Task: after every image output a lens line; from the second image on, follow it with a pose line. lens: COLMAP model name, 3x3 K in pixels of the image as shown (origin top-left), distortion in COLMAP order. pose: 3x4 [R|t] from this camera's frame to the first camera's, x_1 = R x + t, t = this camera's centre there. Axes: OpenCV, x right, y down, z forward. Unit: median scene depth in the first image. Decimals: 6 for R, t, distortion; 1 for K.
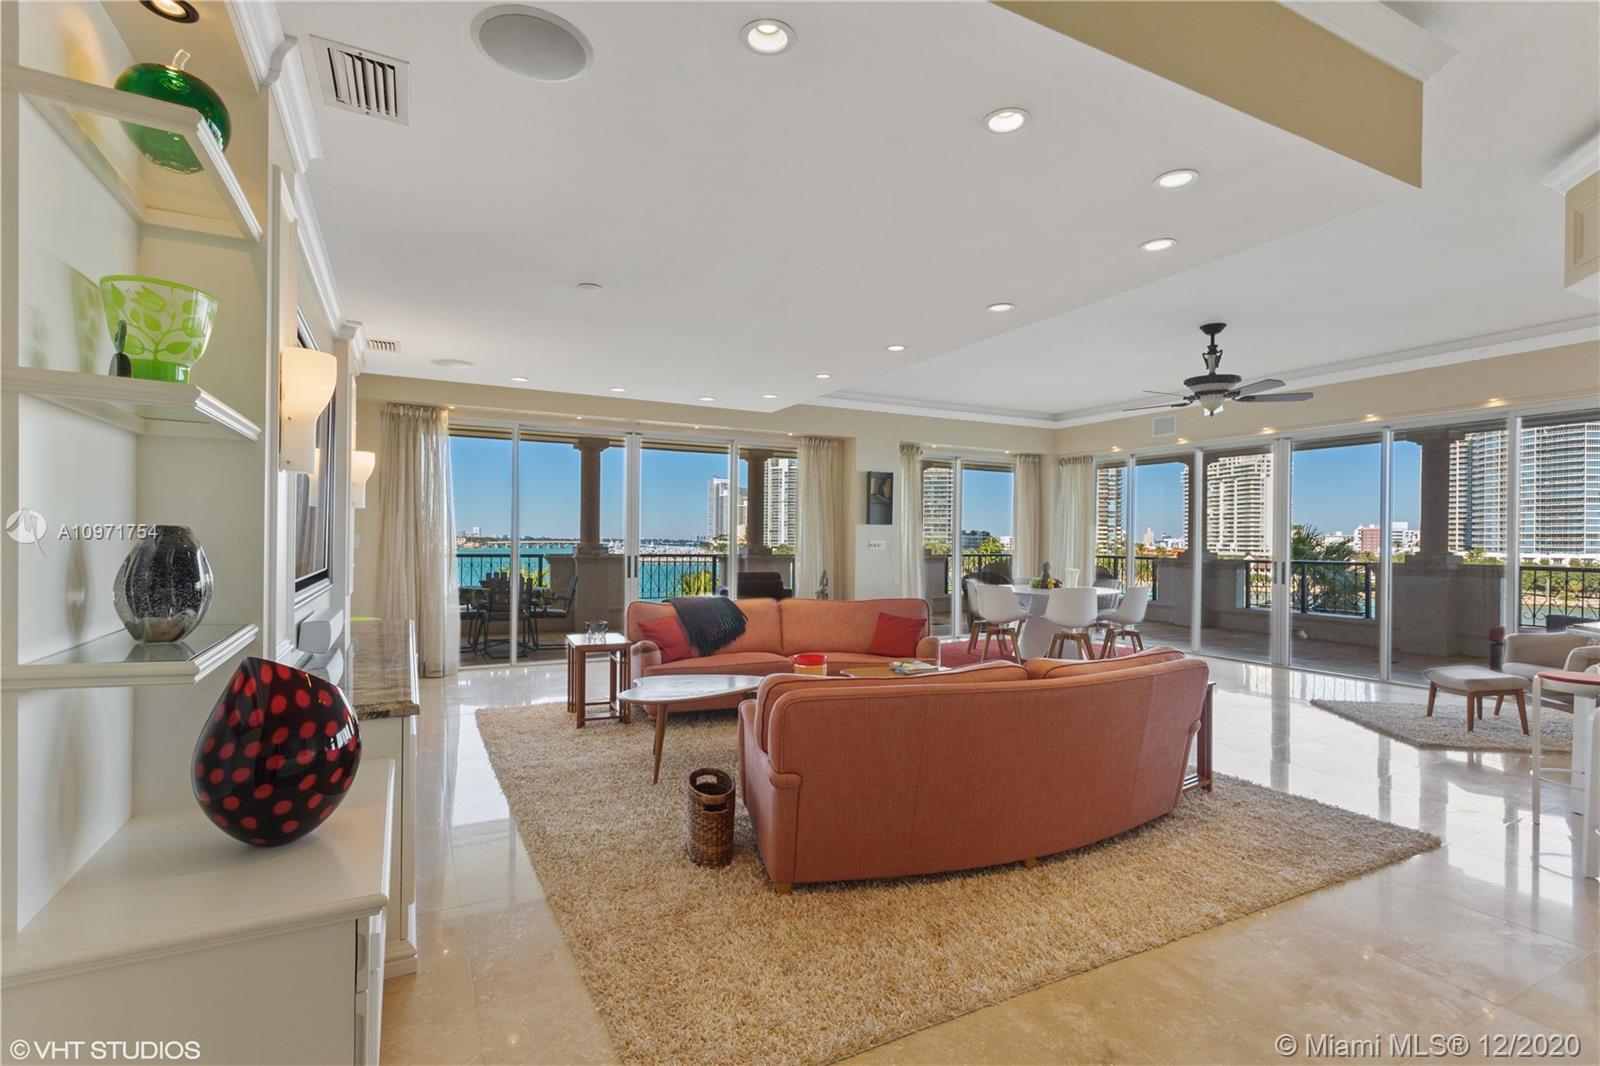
lens RADIAL K [[765.7, 0, 800.0], [0, 765.7, 533.0], [0, 0, 1]] dist [0.005535, 0.000907]
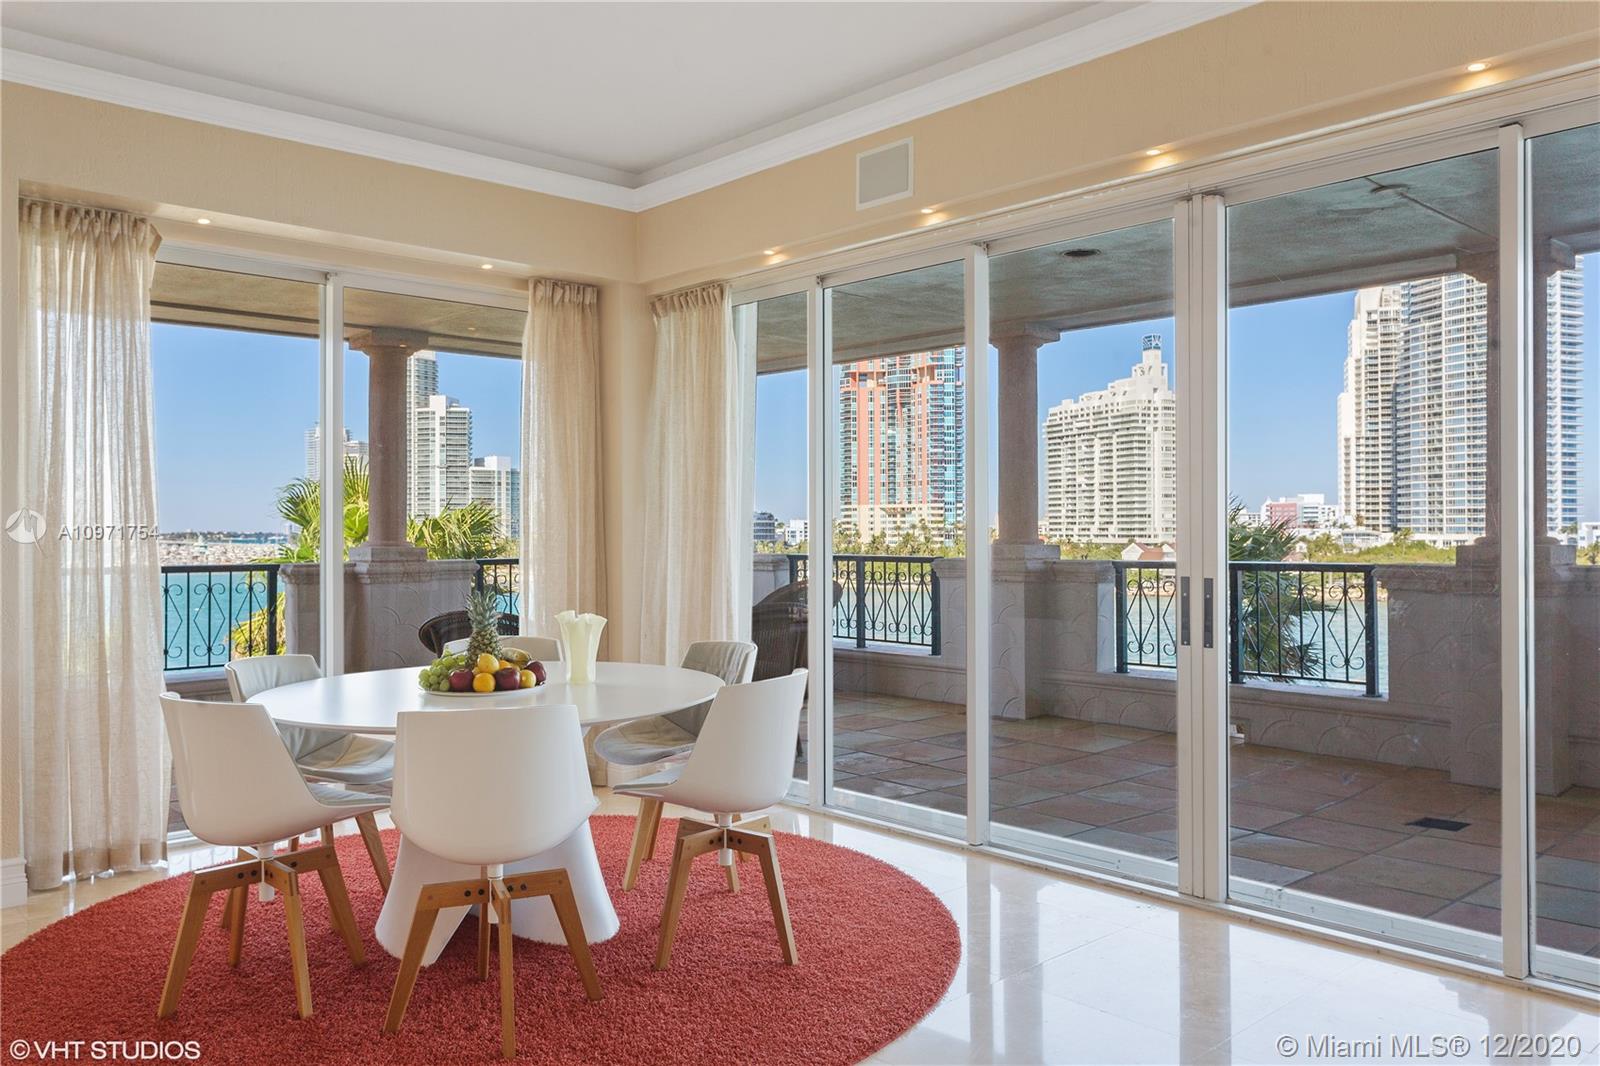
lens RADIAL K [[1228.2, 0, 800.0], [0, 1228.2, 533.0], [0, 0, 1]] dist [-0.000849, 0.000143]
pose [[0.964958, -0.014739, 0.261992, 0.254213], [0.011217, 0.999826, 0.014930, 0.006971], [-0.262166, -0.011468, 0.964955, 0.422134]]
